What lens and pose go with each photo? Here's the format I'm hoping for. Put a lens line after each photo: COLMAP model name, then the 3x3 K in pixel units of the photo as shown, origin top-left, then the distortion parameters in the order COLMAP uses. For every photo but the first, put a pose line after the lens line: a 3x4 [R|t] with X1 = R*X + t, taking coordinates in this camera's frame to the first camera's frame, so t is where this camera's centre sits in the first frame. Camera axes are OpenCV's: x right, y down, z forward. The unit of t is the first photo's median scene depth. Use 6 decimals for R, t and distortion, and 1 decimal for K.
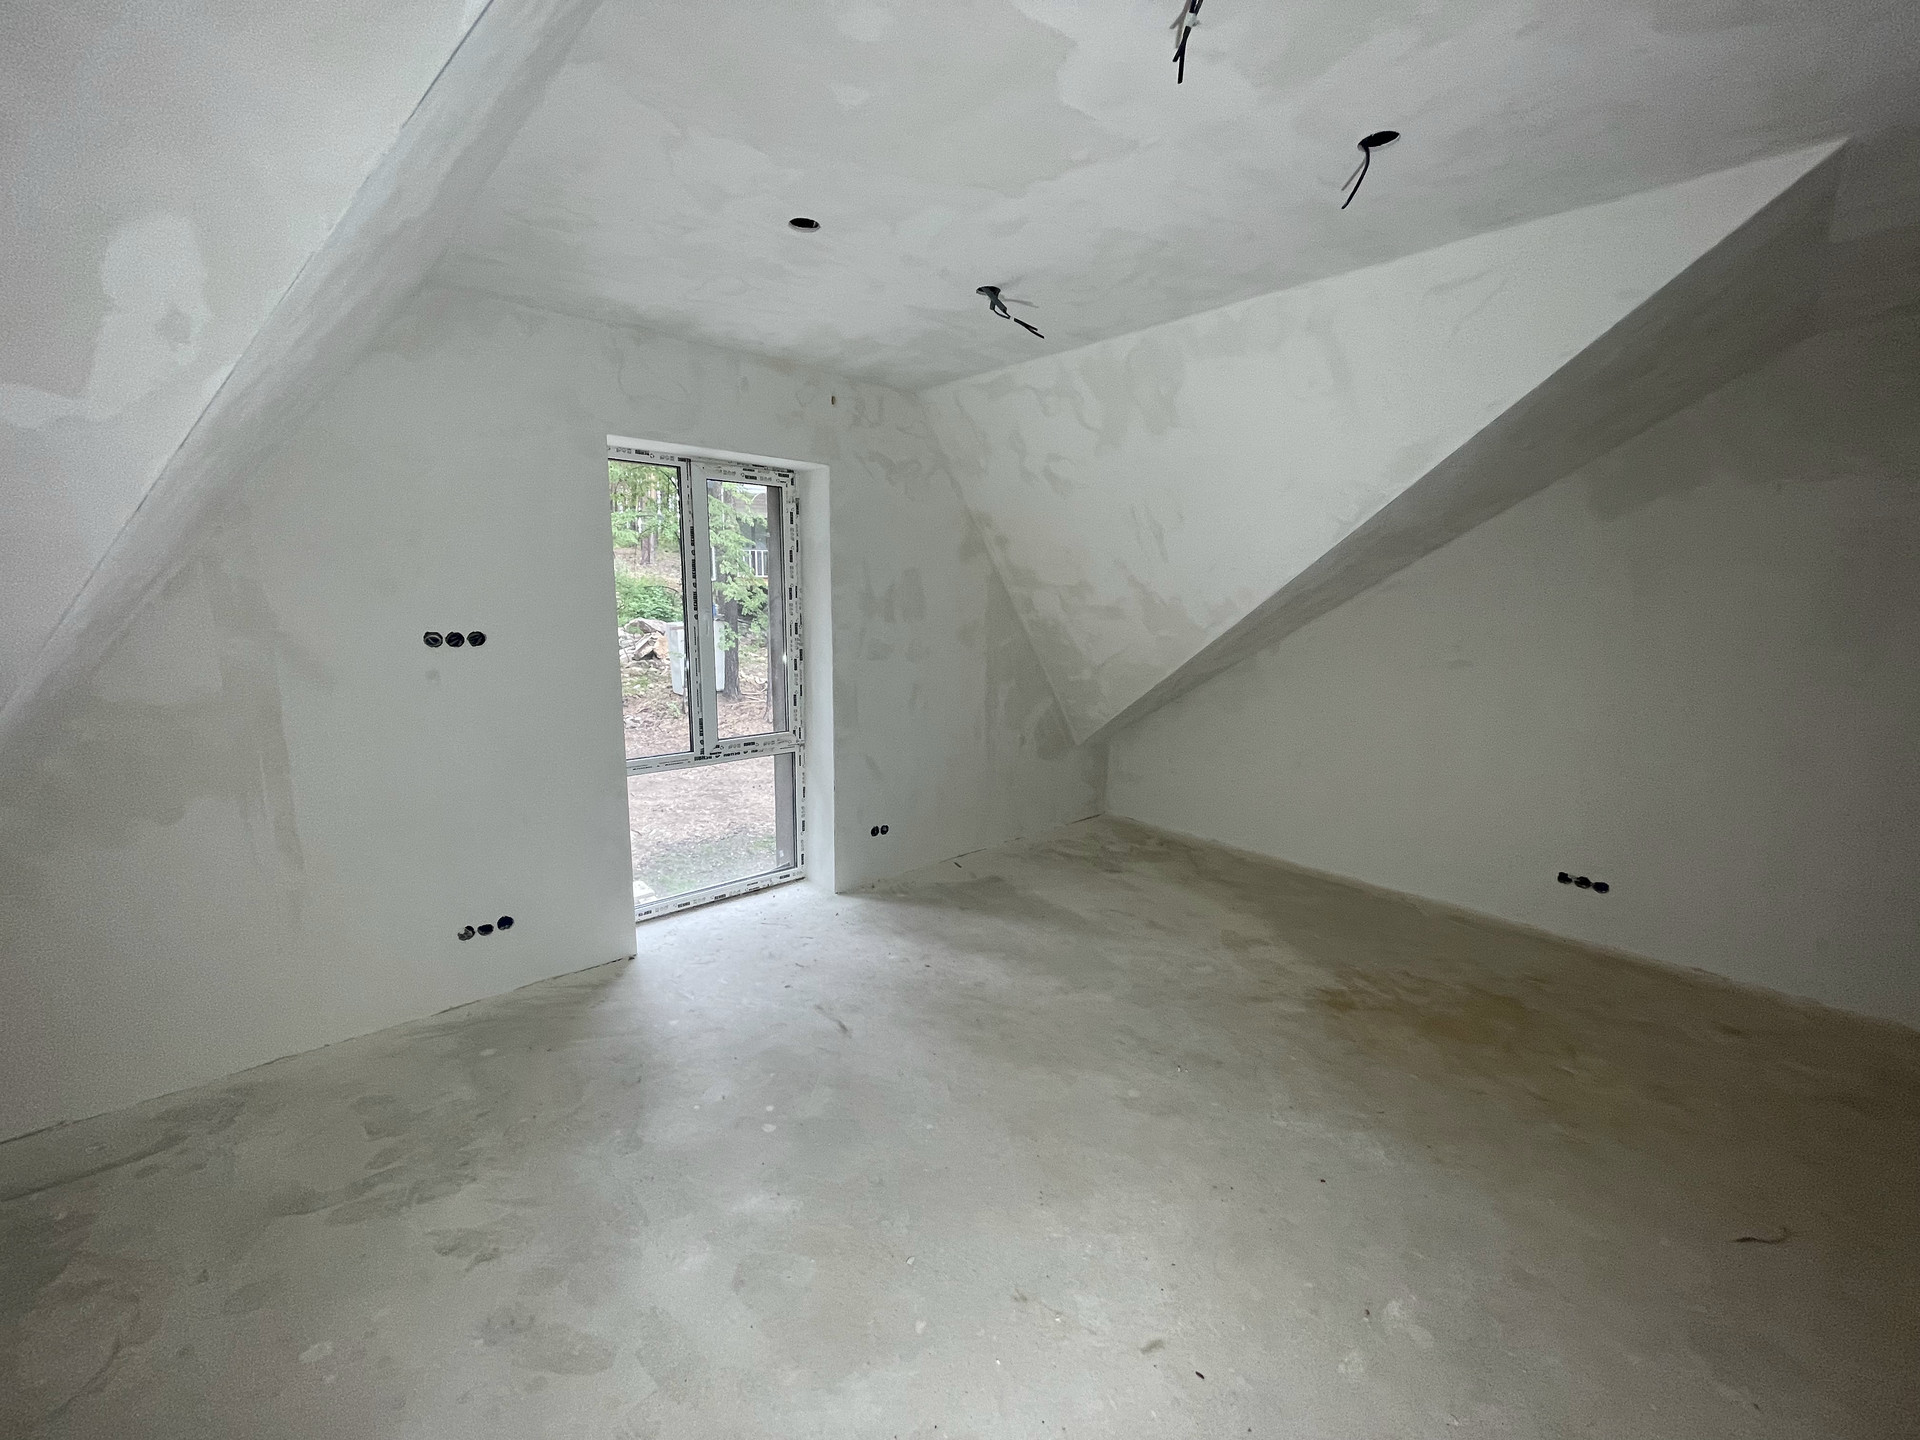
lens RADIAL K [[774.0, 0, 953.8], [0, 774.0, 722.0], [0, 0, 1]] dist [-0.002552, 0.000784]
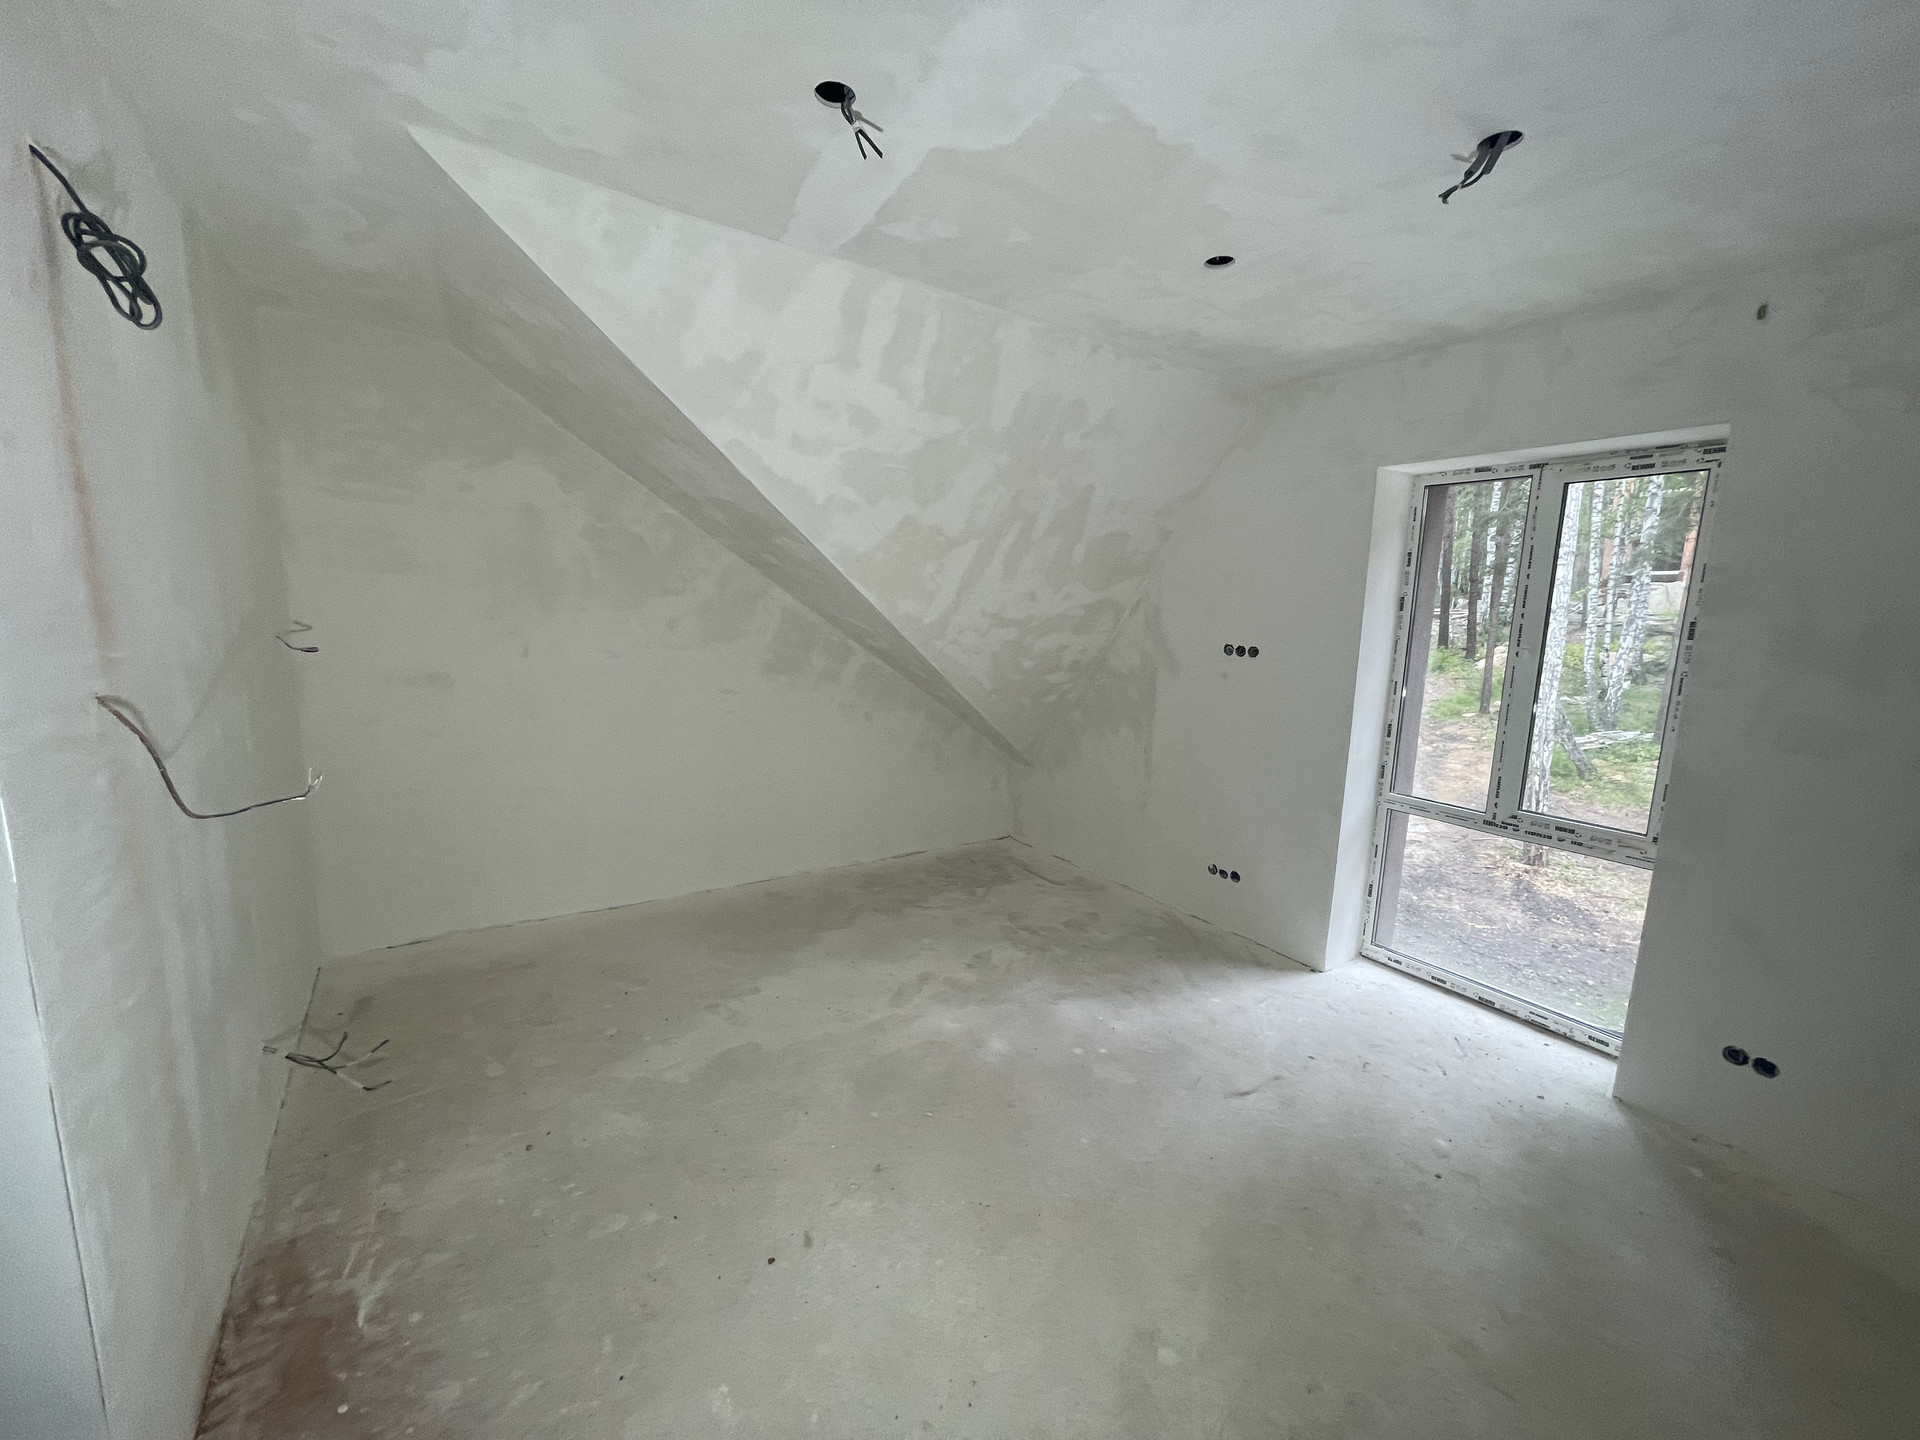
lens RADIAL K [[774.0, 0, 954.8], [0, 774.0, 721.8], [0, 0, 1]] dist [-0.002552, 0.000784]
pose [[-0.145600, 0.130413, -0.980710, 0.609885], [-0.201762, 0.966528, 0.158482, -0.081528], [0.968552, 0.220945, -0.114414, 0.568312]]
